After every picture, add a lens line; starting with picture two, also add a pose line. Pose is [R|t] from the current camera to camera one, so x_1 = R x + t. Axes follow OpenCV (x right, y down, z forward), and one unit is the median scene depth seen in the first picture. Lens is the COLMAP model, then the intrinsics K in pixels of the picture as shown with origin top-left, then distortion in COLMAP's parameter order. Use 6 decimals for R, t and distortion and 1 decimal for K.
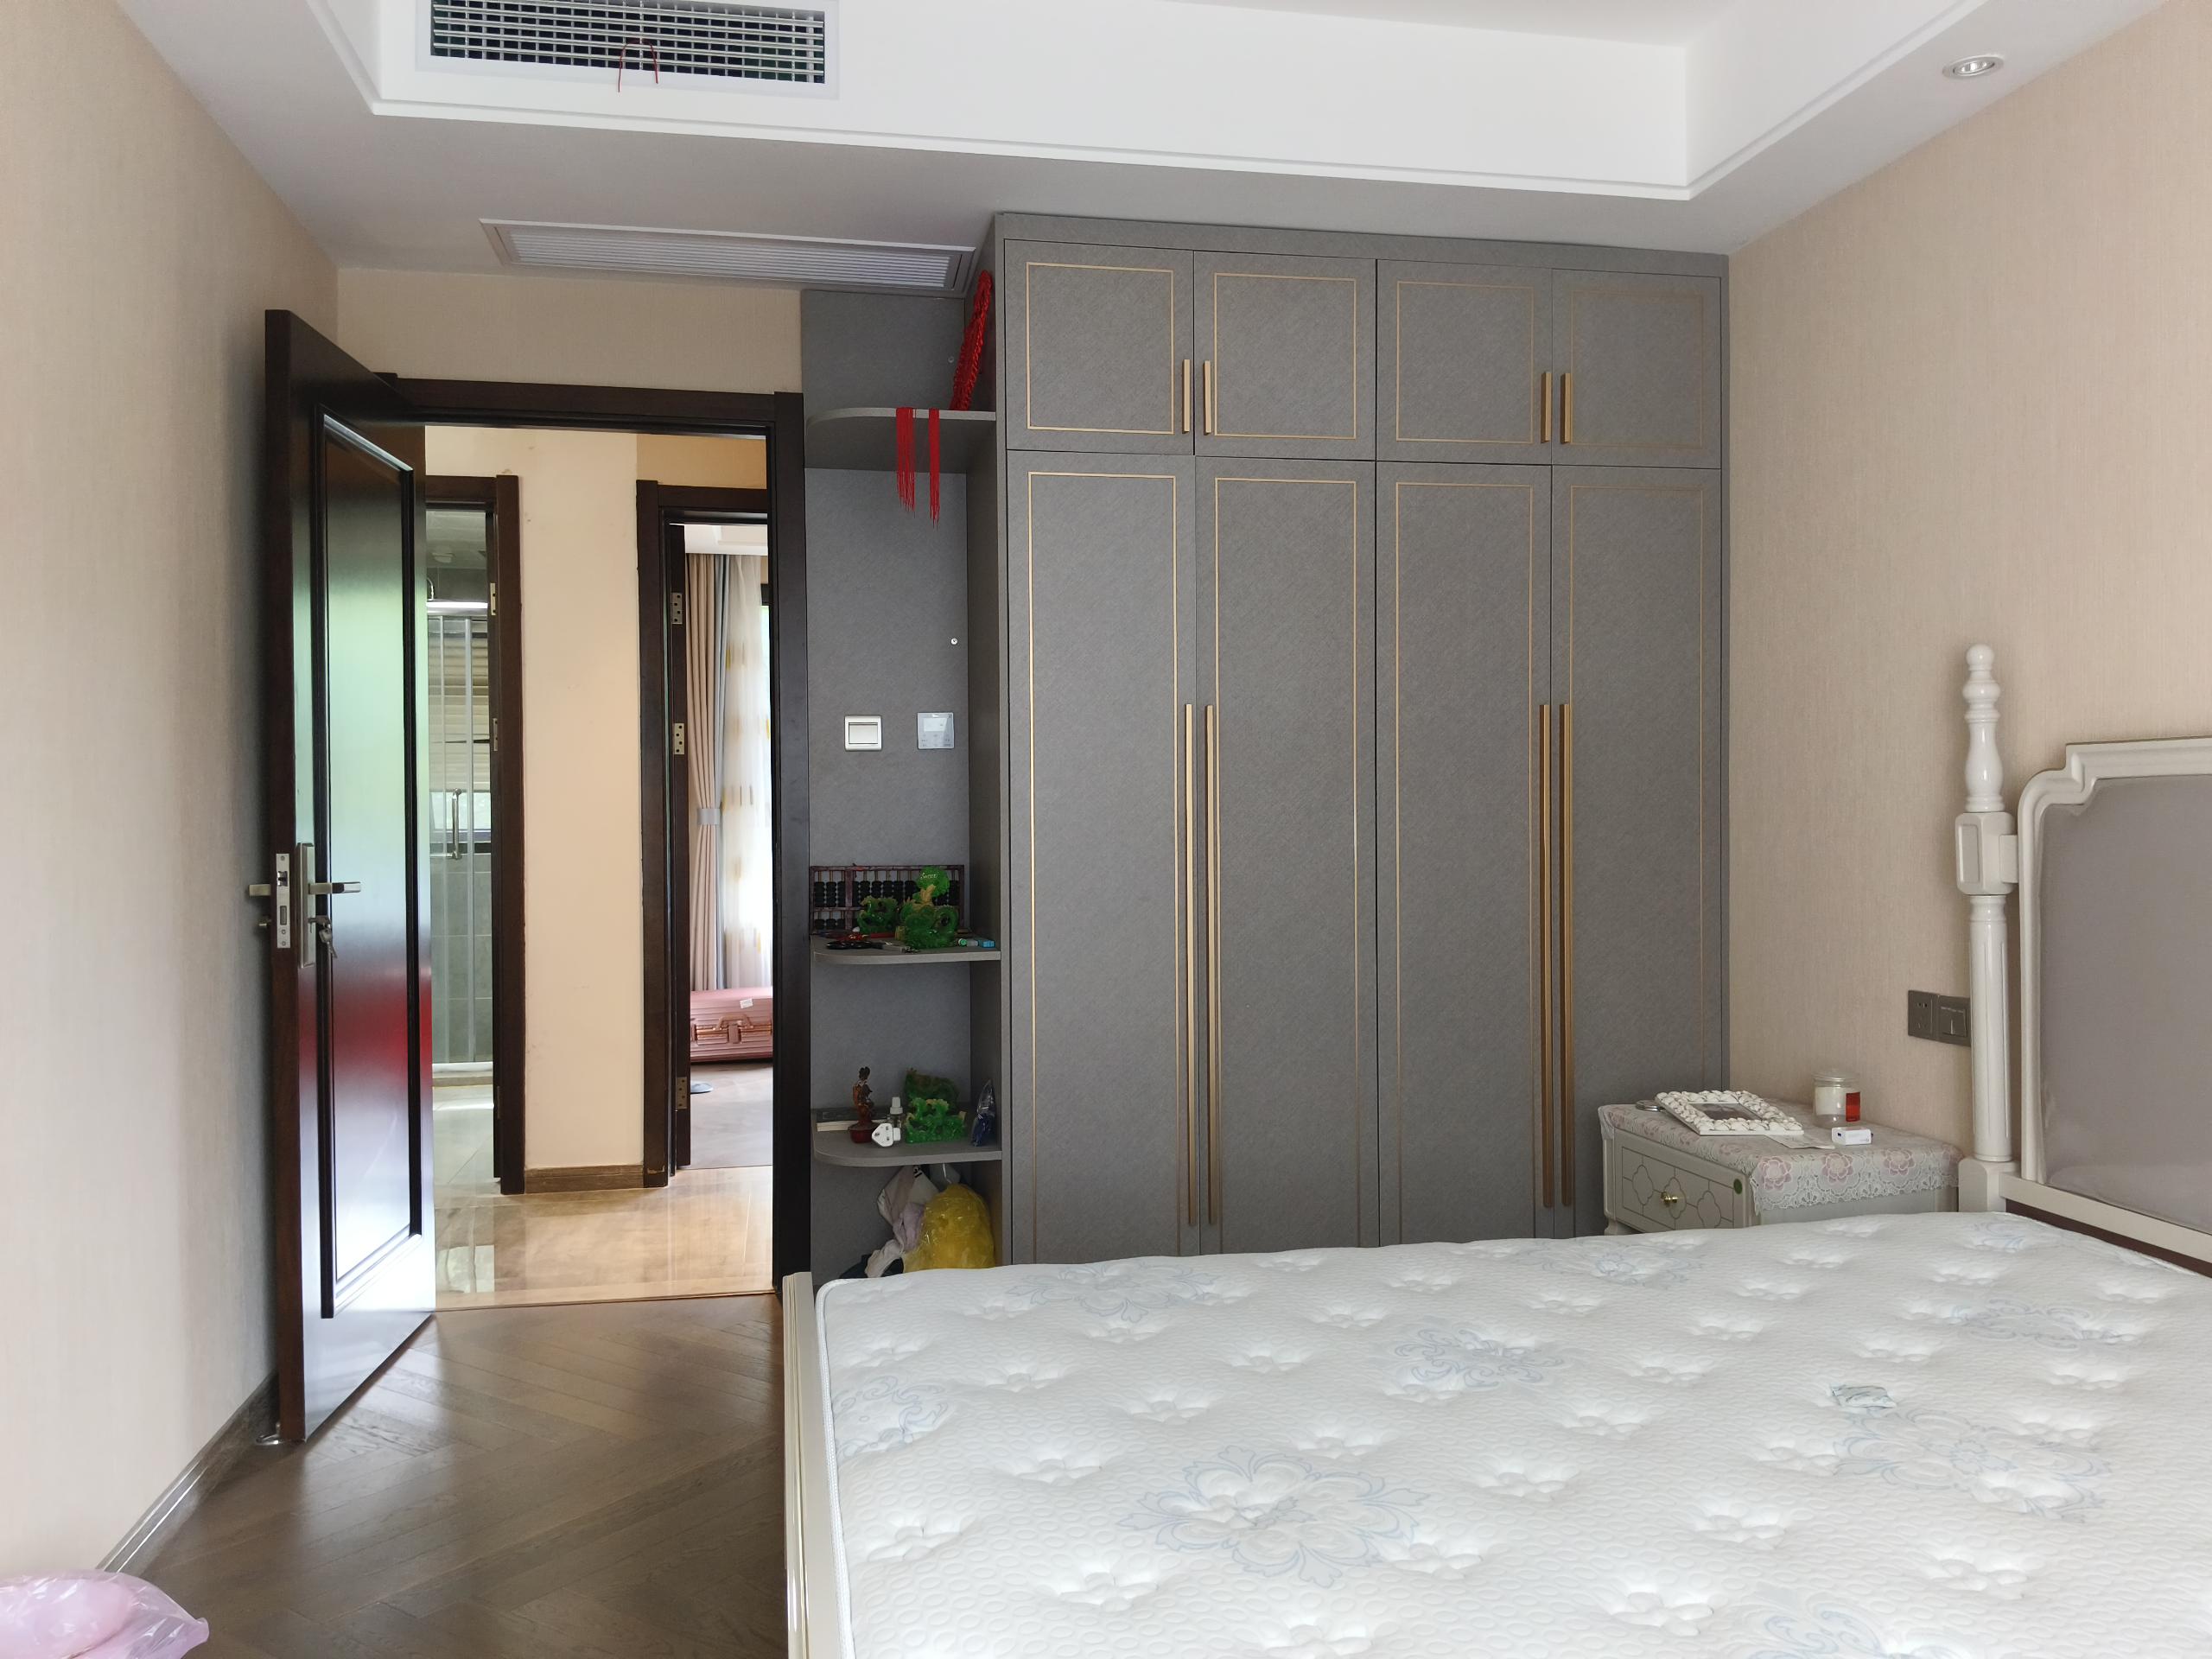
lens RADIAL K [[1734.1, 0, 1105.1], [0, 1734.1, 816.8], [0, 0, 1]] dist [-0.005992, 0.002699]
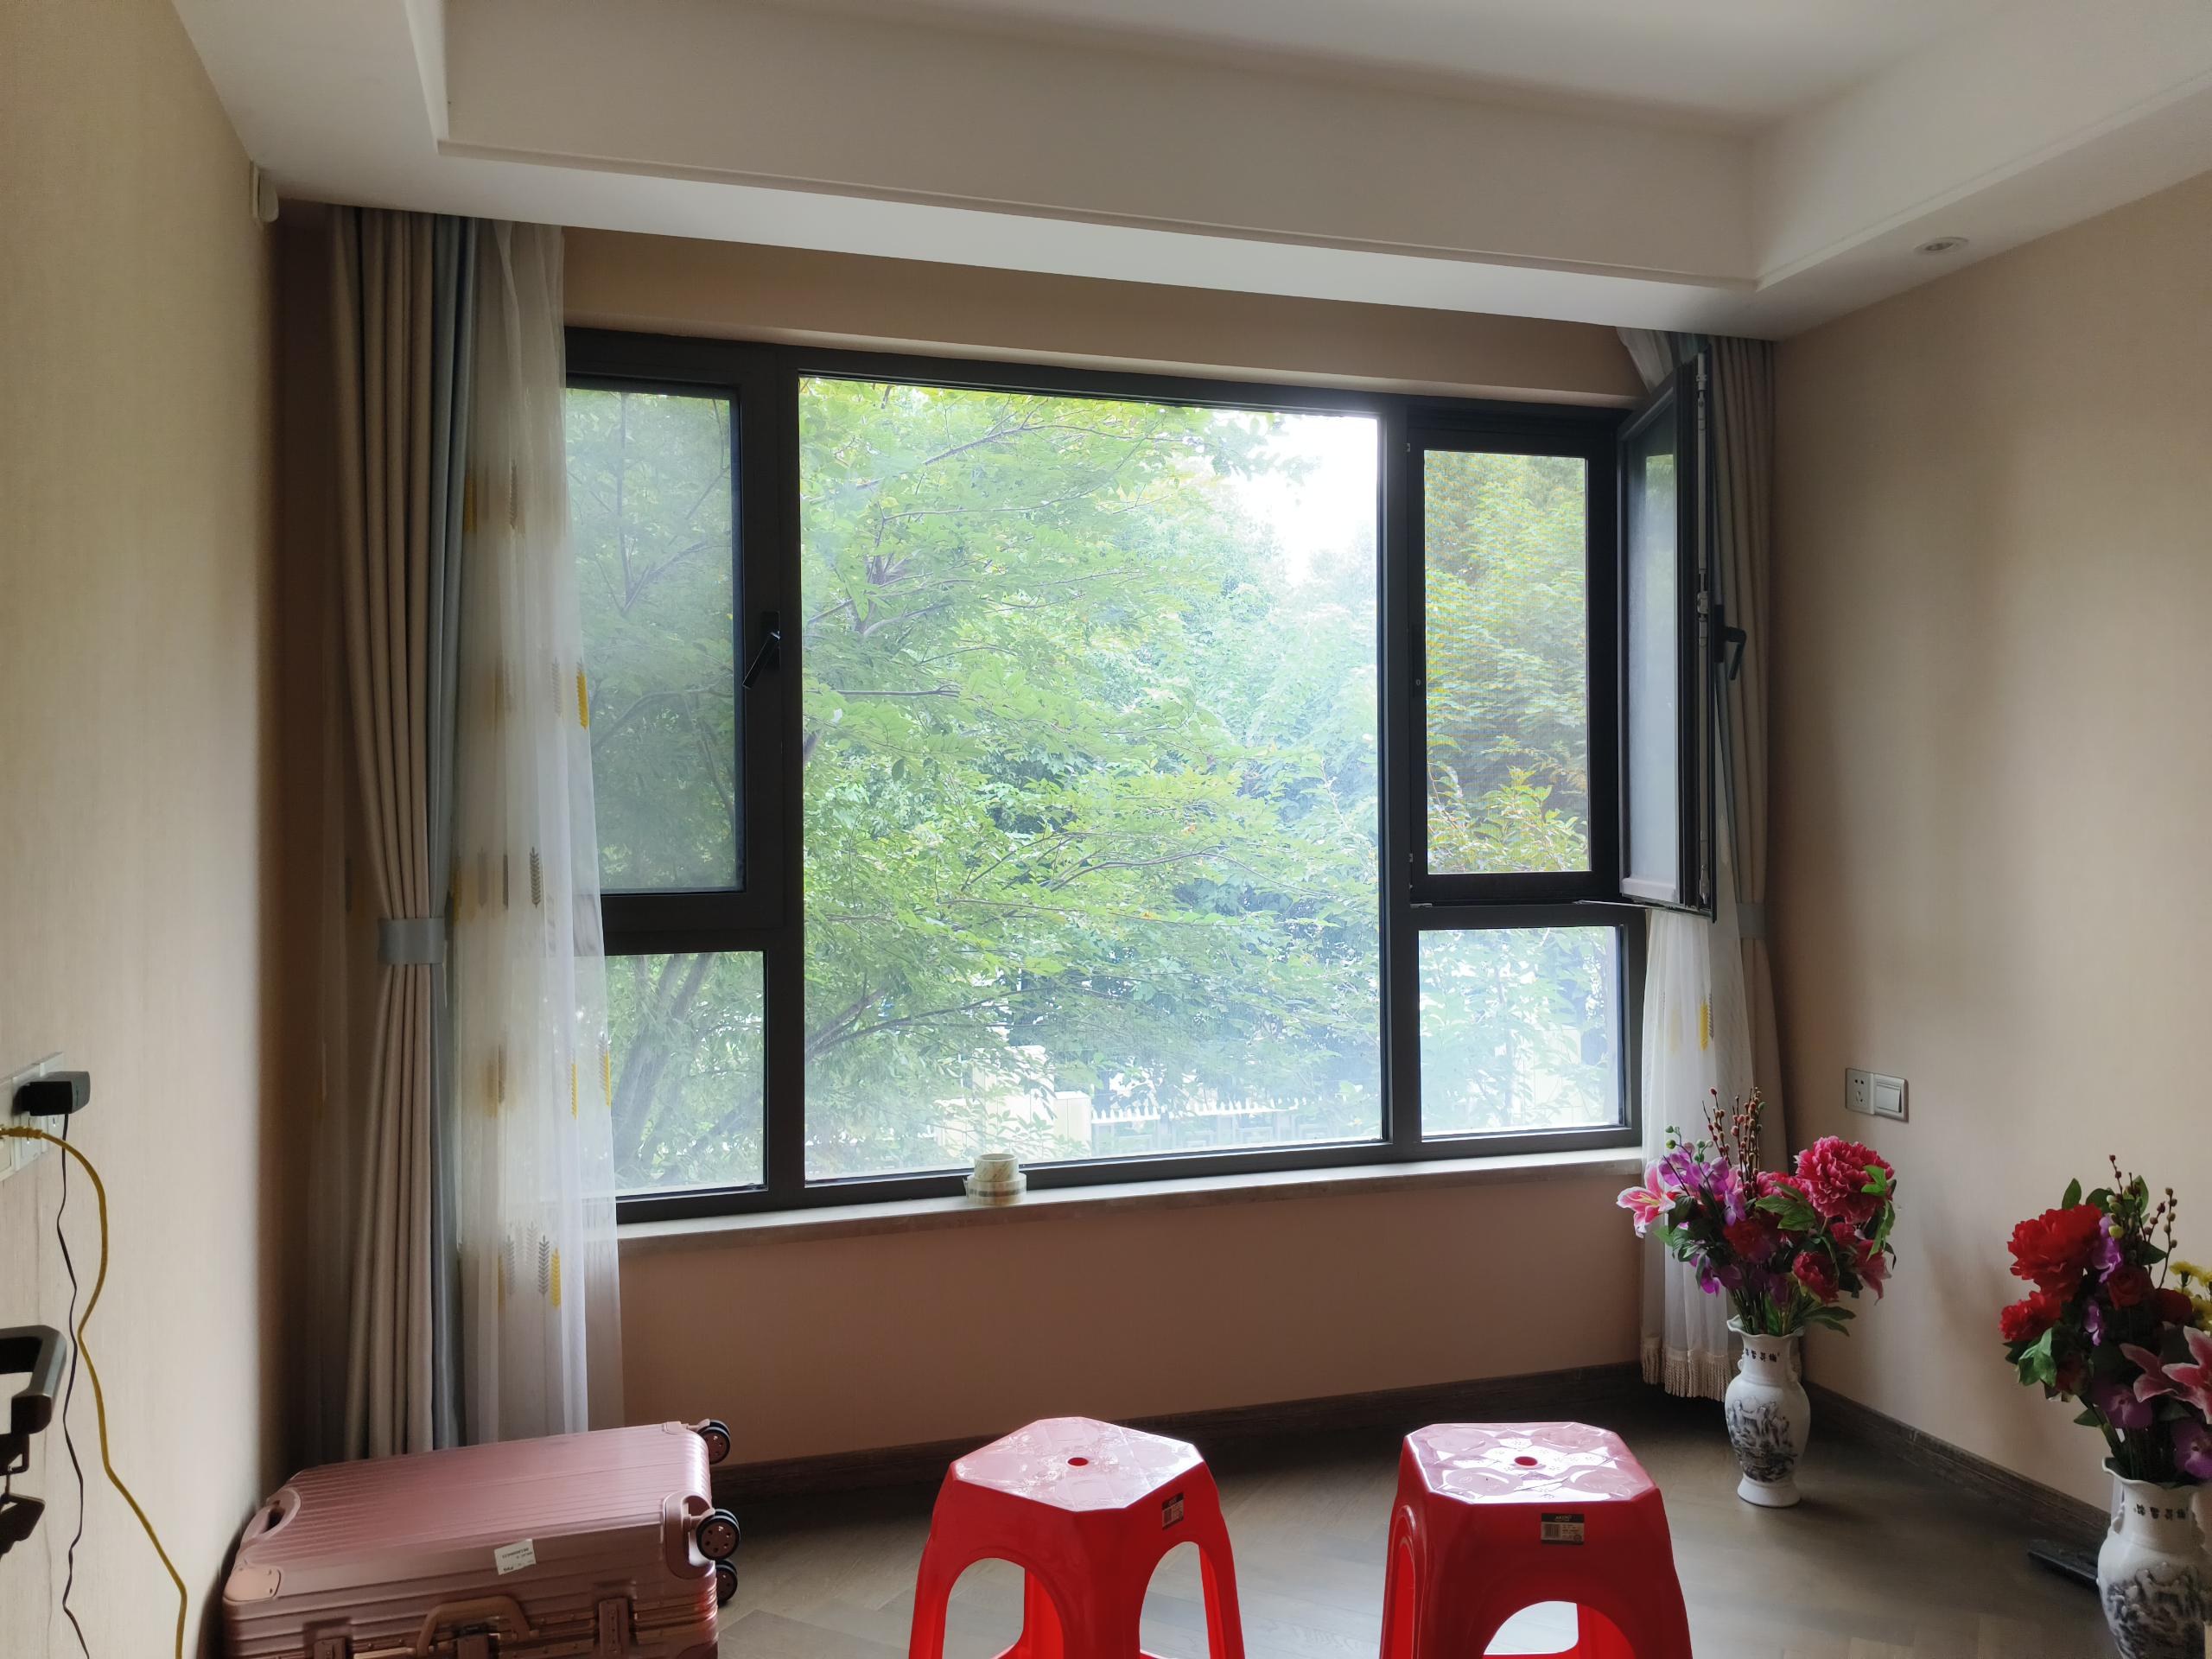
lens RADIAL K [[1734.1, 0, 1107.3], [0, 1734.1, 826.9], [0, 0, 1]] dist [-0.005992, 0.002699]
pose [[0.993138, 0.002870, 0.116912, -0.089520], [-0.001436, 0.999923, -0.012352, -0.013556], [-0.116938, 0.012099, 0.993066, 0.439415]]
